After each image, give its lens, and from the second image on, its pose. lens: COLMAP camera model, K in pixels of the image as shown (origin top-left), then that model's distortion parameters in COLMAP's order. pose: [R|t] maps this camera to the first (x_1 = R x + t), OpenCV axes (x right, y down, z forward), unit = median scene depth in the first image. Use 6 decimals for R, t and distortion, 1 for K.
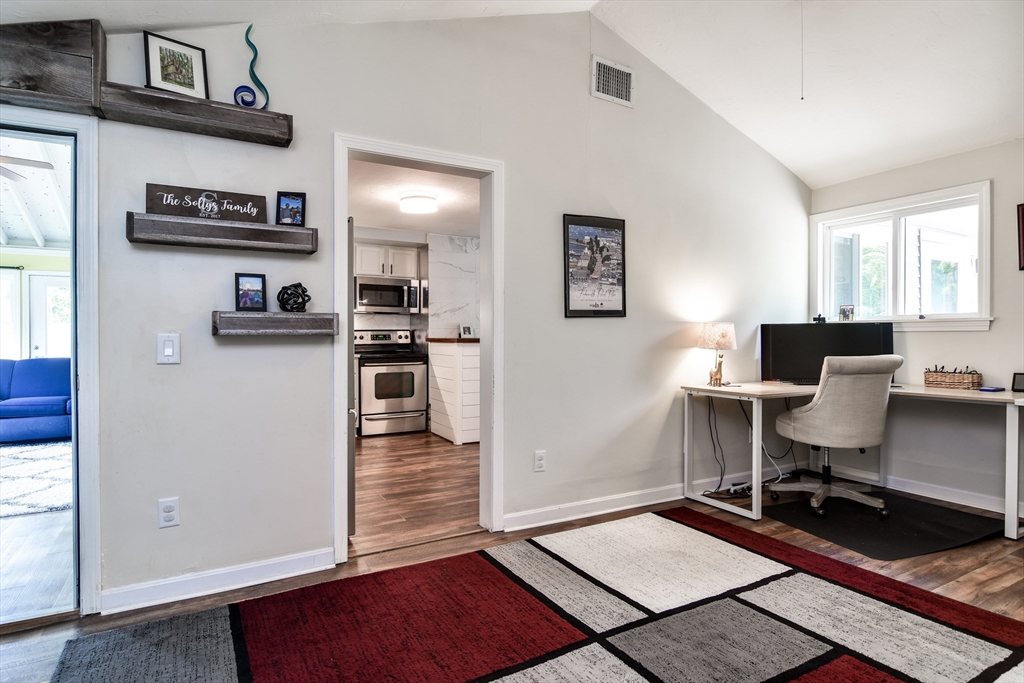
lens RADIAL K [[549.7, 0, 508.1], [0, 549.7, 342.3], [0, 0, 1]] dist [-0.000003, -0.001363]
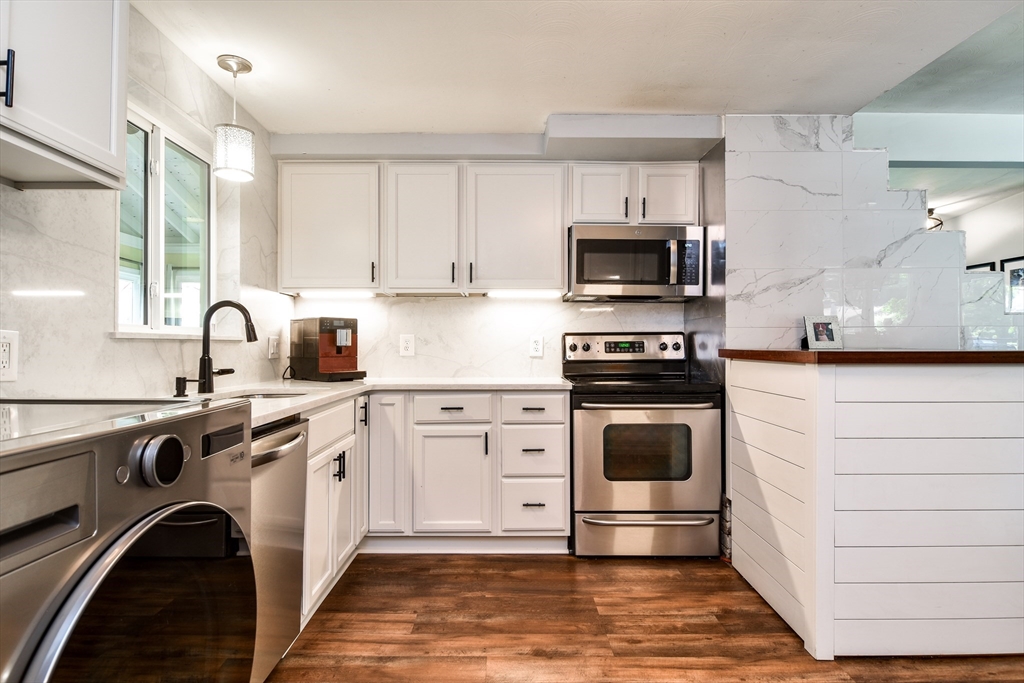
lens RADIAL K [[549.7, 0, 508.1], [0, 549.7, 342.3], [0, 0, 1]] dist [-0.000003, -0.001363]
pose [[0.876458, -0.001685, -0.481475, -0.083300], [-0.006224, 0.999871, -0.014828, -0.005500], [0.481438, 0.015993, 0.876334, 0.515695]]
